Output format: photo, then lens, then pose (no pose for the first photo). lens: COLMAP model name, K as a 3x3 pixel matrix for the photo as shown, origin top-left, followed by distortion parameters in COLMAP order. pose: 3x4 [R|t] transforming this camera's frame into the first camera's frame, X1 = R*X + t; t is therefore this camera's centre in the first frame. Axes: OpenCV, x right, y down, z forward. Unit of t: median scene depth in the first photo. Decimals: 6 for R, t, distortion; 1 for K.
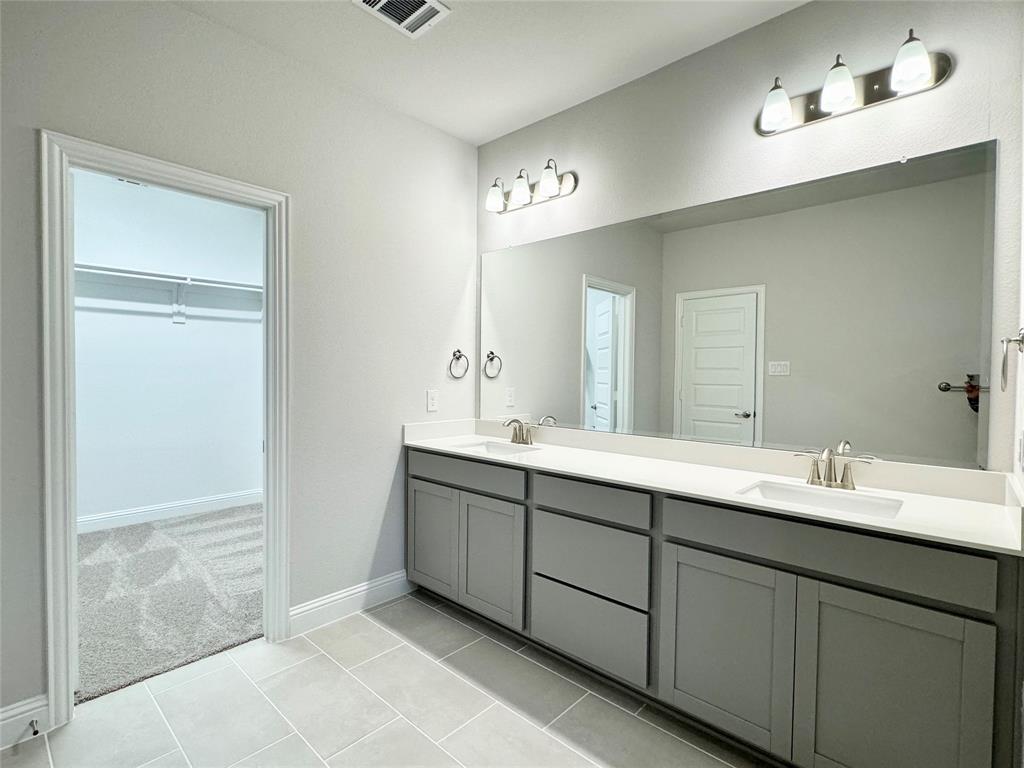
lens RADIAL K [[511.1, 0, 513.2], [0, 511.1, 384.9], [0, 0, 1]] dist [0.001055, 0.000979]
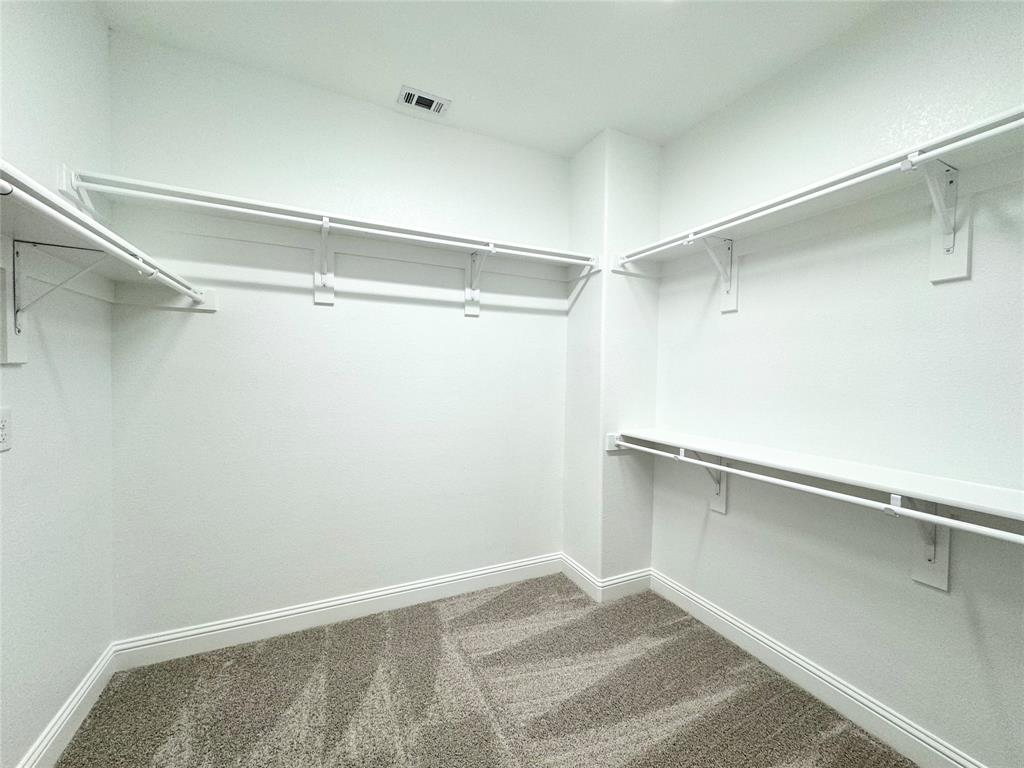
lens RADIAL K [[420.4, 0, 510.6], [0, 420.4, 380.8], [0, 0, 1]] dist [-0.000321, 0.000116]
pose [[0.928191, 0.011795, -0.371918, -0.396265], [-0.014394, 0.999888, -0.004212, -0.031657], [0.371826, 0.009263, 0.928256, 0.496771]]
